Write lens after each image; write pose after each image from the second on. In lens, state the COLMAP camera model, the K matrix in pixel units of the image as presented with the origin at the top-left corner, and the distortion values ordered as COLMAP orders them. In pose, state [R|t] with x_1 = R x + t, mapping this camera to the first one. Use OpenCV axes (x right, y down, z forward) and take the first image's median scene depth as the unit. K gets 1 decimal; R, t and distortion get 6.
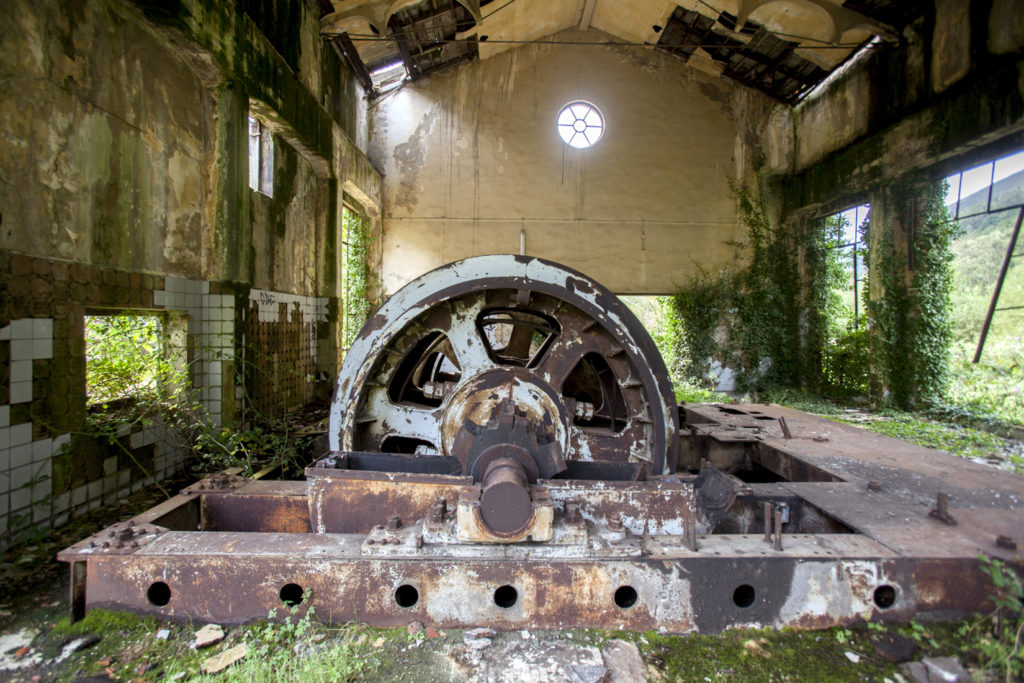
lens RADIAL K [[494.6, 0, 482.1], [0, 494.6, 347.3], [0, 0, 1]] dist [-0.056415, 0.040906]
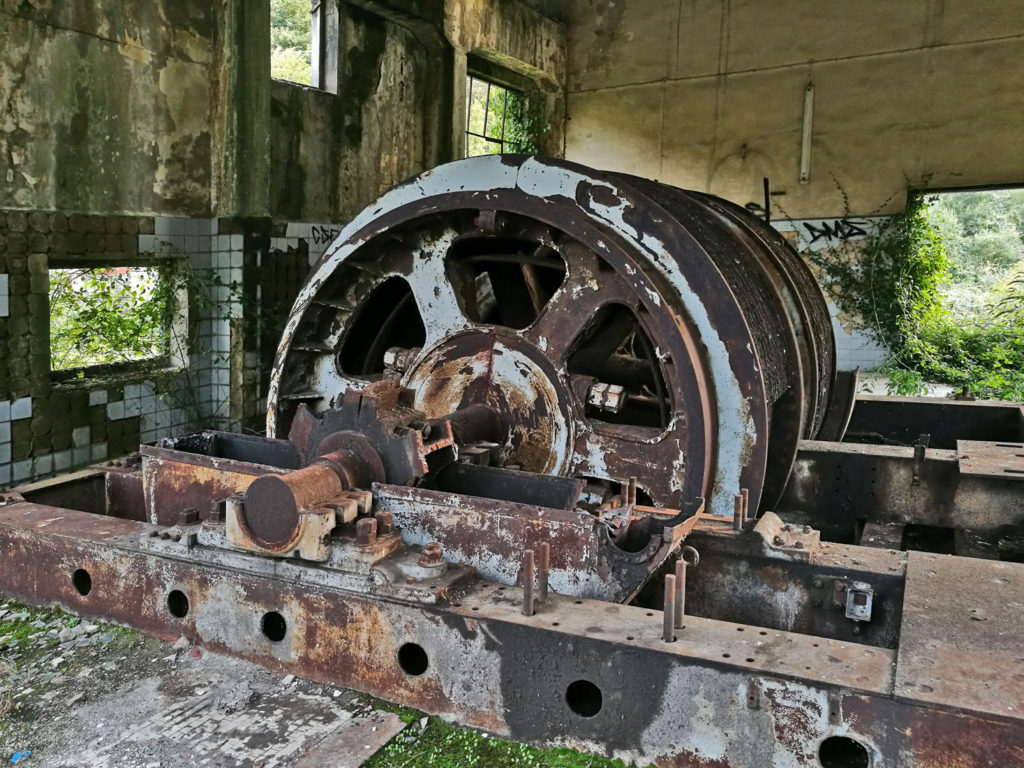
lens RADIAL K [[816.5, 0, 511.9], [0, 816.5, 346.9], [0, 0, 1]] dist [0.000521, 0.005069]
pose [[0.886735, 0.013667, -0.462075, 0.587860], [0.015085, 0.998175, 0.058471, 0.003288], [0.462031, -0.058819, 0.884911, 0.041487]]
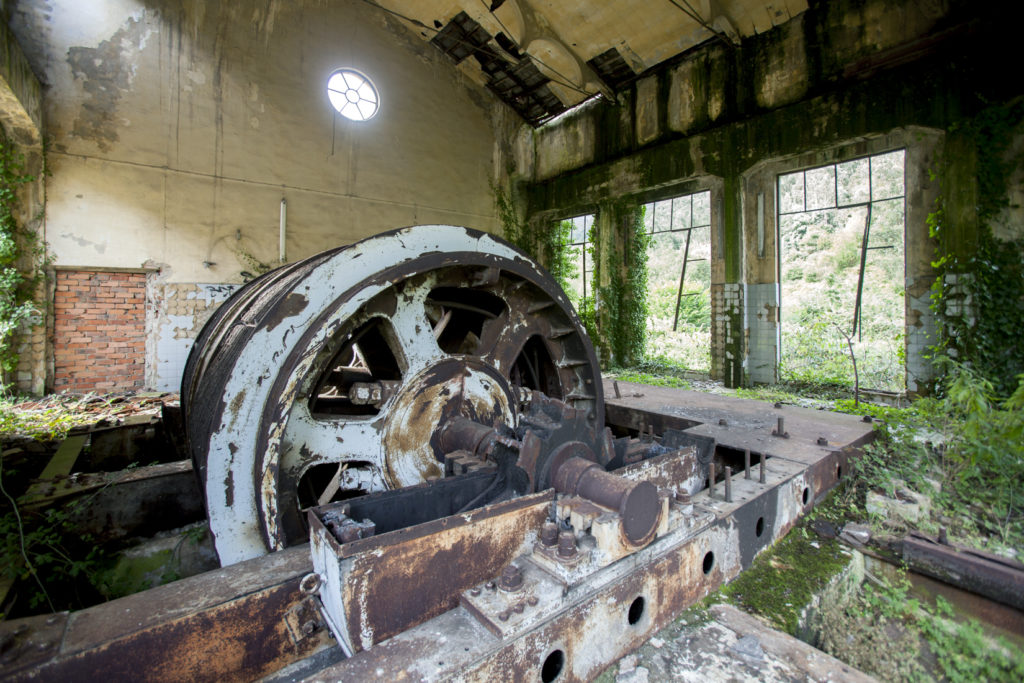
lens RADIAL K [[477.0, 0, 524.6], [0, 477.0, 320.6], [0, 0, 1]] dist [-0.053529, 0.035168]
pose [[0.754293, -0.025380, 0.656047, -0.404318], [0.036746, 0.999318, -0.003588, -0.014709], [-0.655509, 0.026814, 0.754711, 0.292620]]
